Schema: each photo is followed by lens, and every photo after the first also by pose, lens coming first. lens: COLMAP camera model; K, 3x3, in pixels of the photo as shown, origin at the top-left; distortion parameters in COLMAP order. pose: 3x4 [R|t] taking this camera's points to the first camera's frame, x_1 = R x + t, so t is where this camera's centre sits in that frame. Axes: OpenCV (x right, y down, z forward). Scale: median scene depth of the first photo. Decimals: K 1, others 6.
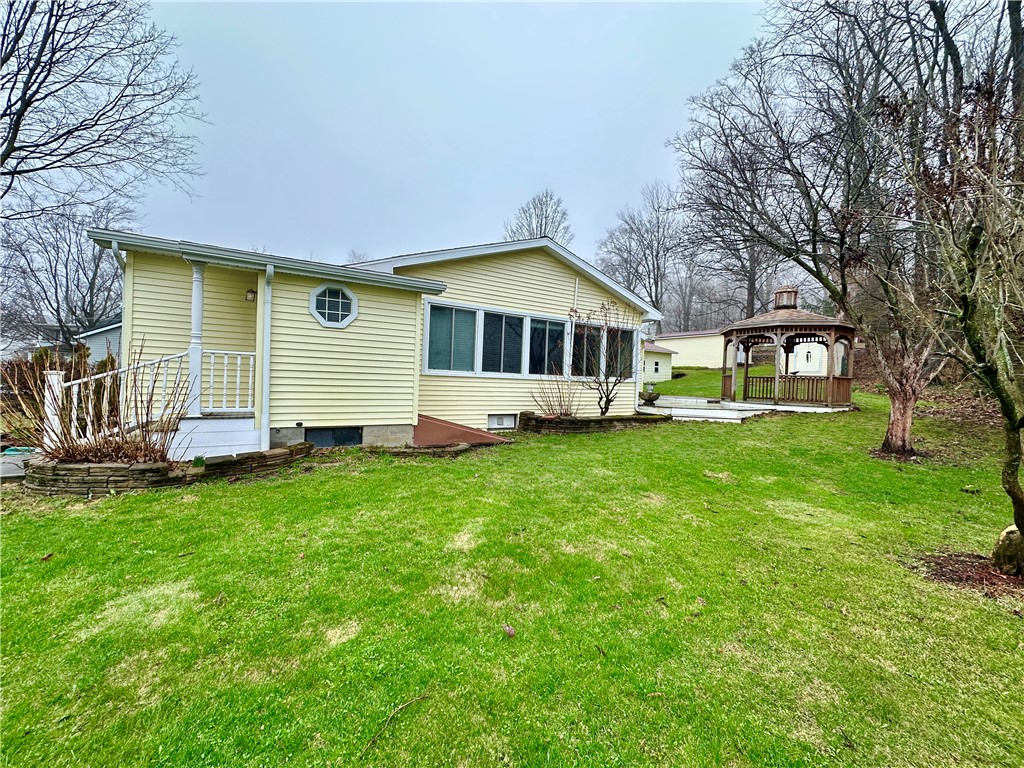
lens RADIAL K [[407.1, 0, 509.4], [0, 407.1, 382.2], [0, 0, 1]] dist [-0.004451, 0.000403]
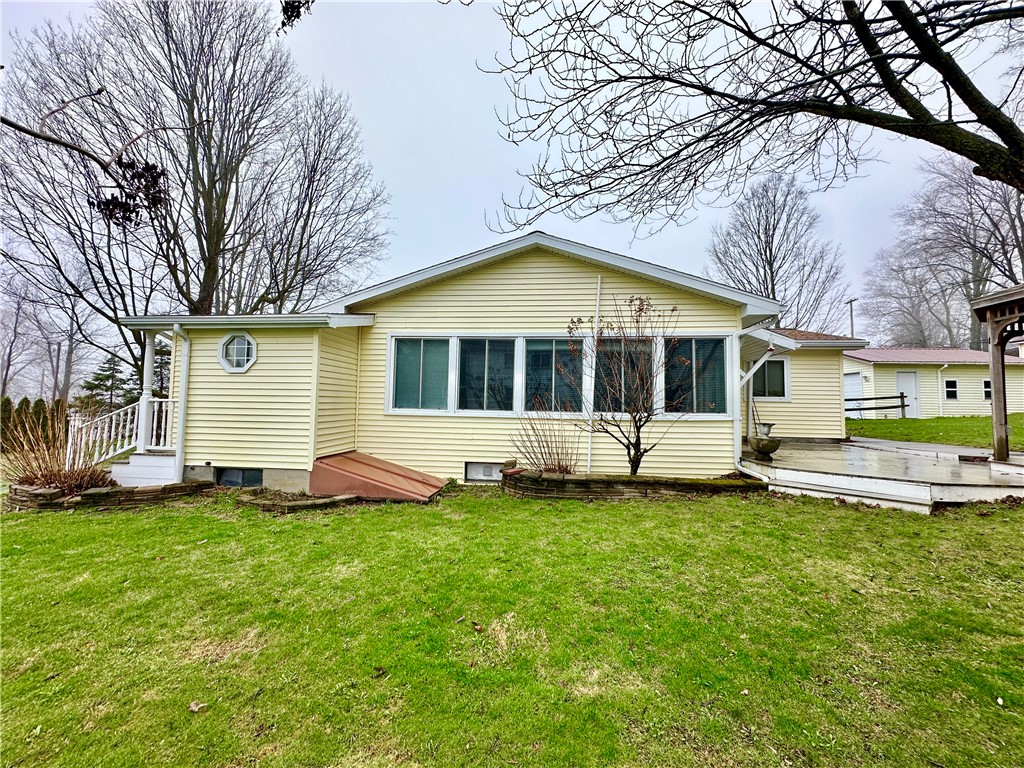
lens RADIAL K [[407.1, 0, 510.5], [0, 407.1, 377.7], [0, 0, 1]] dist [-0.004451, 0.000403]
pose [[0.797969, -0.064708, -0.599215, 0.506558], [0.007453, 0.995203, -0.097545, -0.008133], [0.602653, 0.073372, 0.794623, 0.385801]]
